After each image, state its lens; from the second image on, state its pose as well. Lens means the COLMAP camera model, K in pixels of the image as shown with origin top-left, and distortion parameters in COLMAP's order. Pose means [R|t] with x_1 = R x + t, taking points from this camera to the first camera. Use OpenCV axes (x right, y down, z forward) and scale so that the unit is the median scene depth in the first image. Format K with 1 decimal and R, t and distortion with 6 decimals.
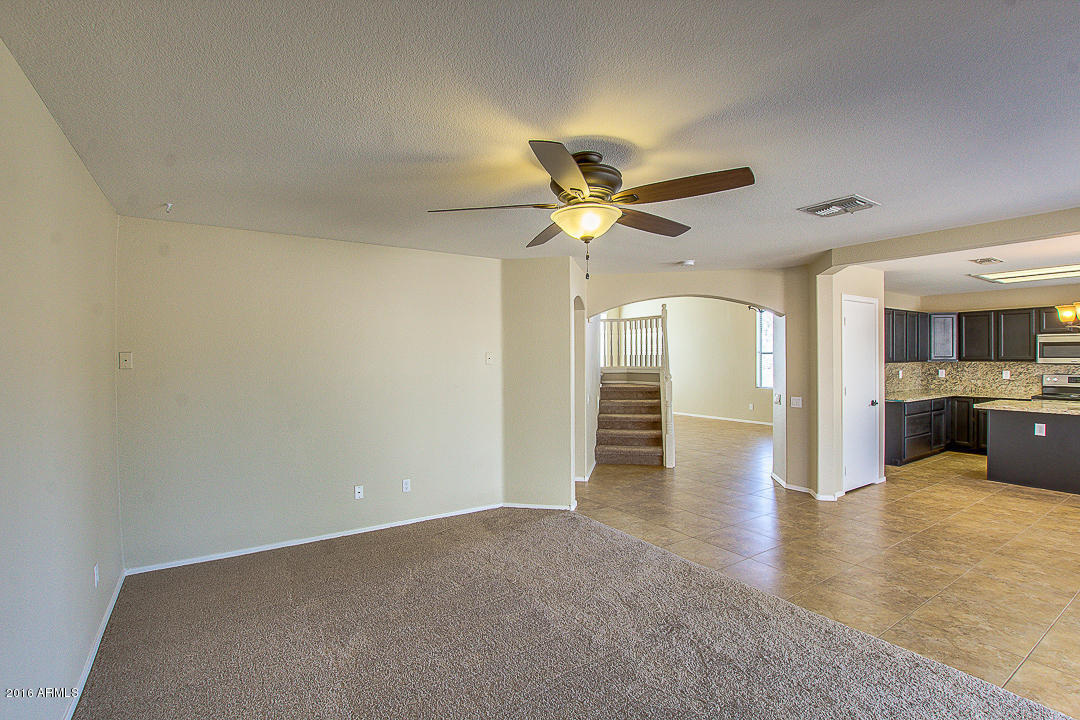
lens RADIAL K [[502.7, 0, 543.9], [0, 502.7, 360.2], [0, 0, 1]] dist [-0.021845, 0.000127]
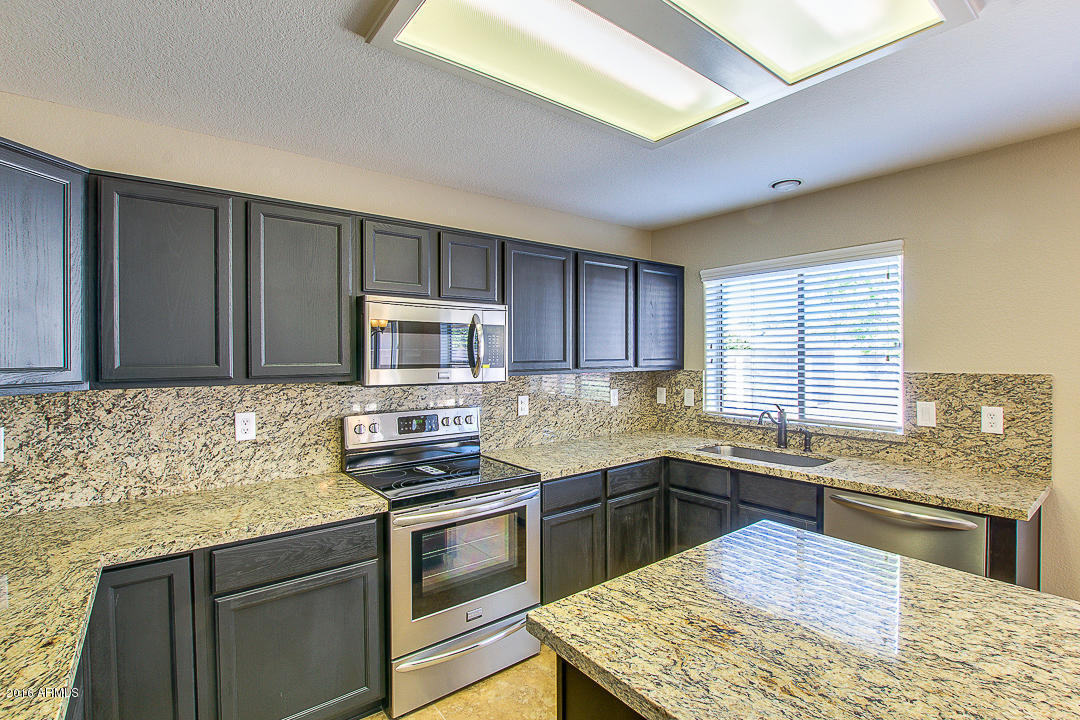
lens RADIAL K [[502.7, 0, 543.9], [0, 502.7, 360.2], [0, 0, 1]] dist [-0.021845, 0.000127]
pose [[-0.068948, -0.003487, 0.997614, 0.659109], [0.009939, 0.999942, 0.004182, -0.010728], [-0.997571, 0.010204, -0.068909, 0.889088]]
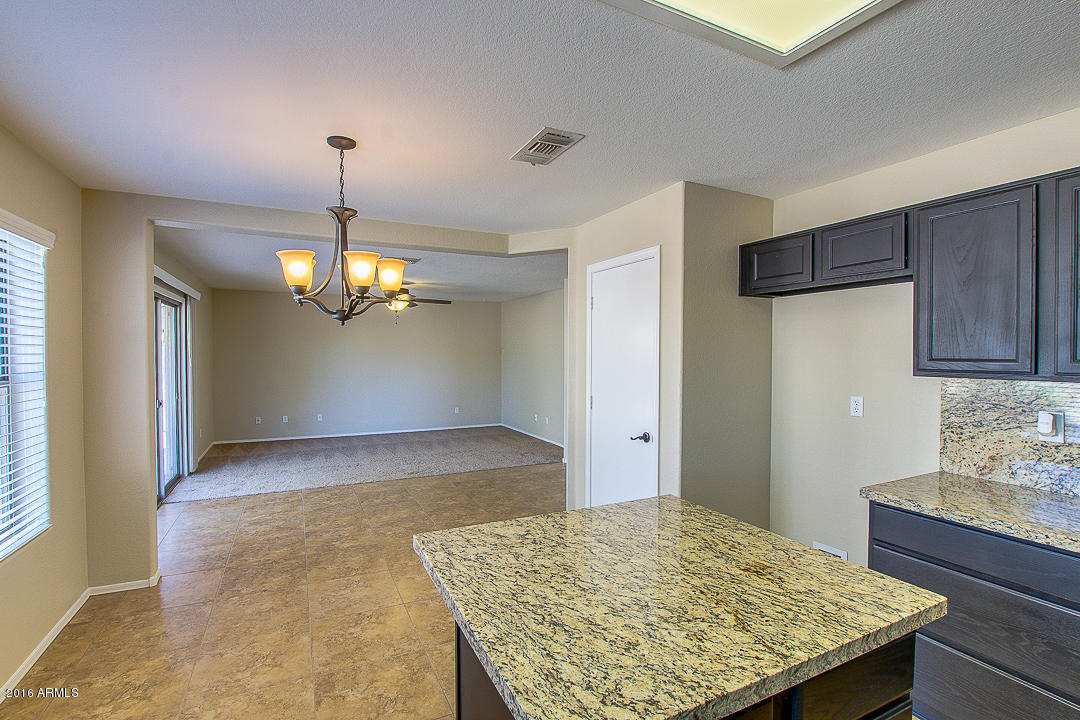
lens RADIAL K [[502.7, 0, 543.9], [0, 502.7, 360.2], [0, 0, 1]] dist [-0.021845, 0.000127]
pose [[-0.128672, 0.021568, -0.991453, 0.995561], [-0.003764, 0.999746, 0.022237, -0.011154], [0.991680, 0.006593, -0.128558, 0.772520]]
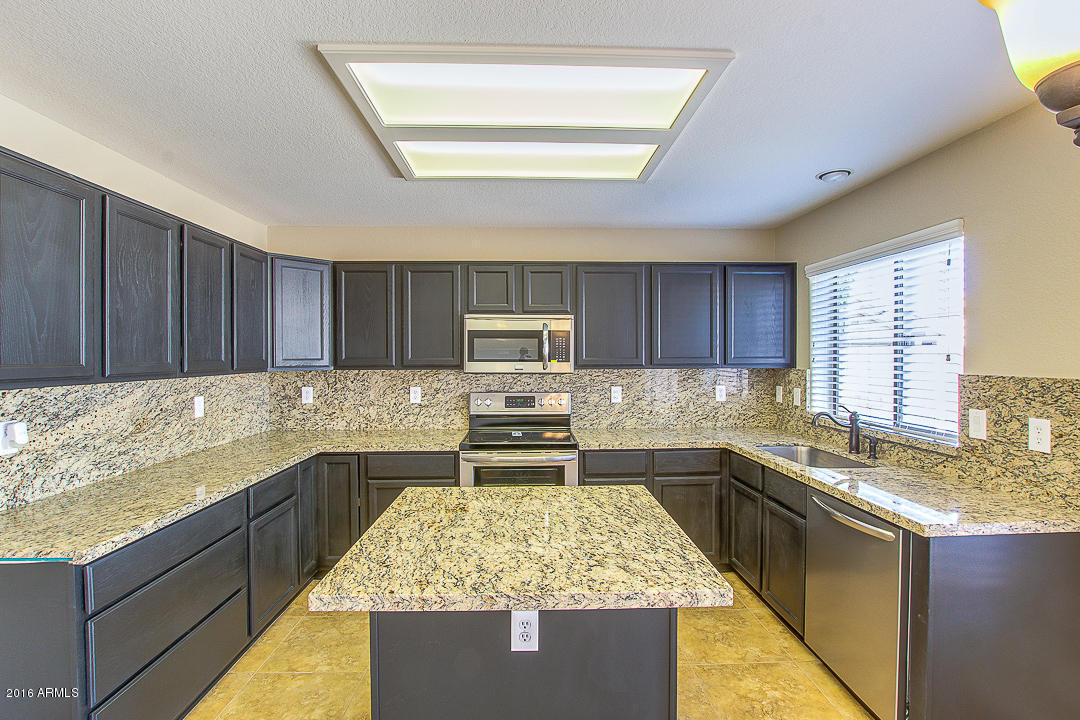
lens RADIAL K [[502.7, 0, 543.9], [0, 502.7, 360.2], [0, 0, 1]] dist [-0.021845, 0.000127]
pose [[0.528694, -0.005331, 0.848796, 0.602512], [0.002970, 0.999986, 0.004430, -0.008526], [-0.848807, 0.000179, 0.528702, 0.650707]]
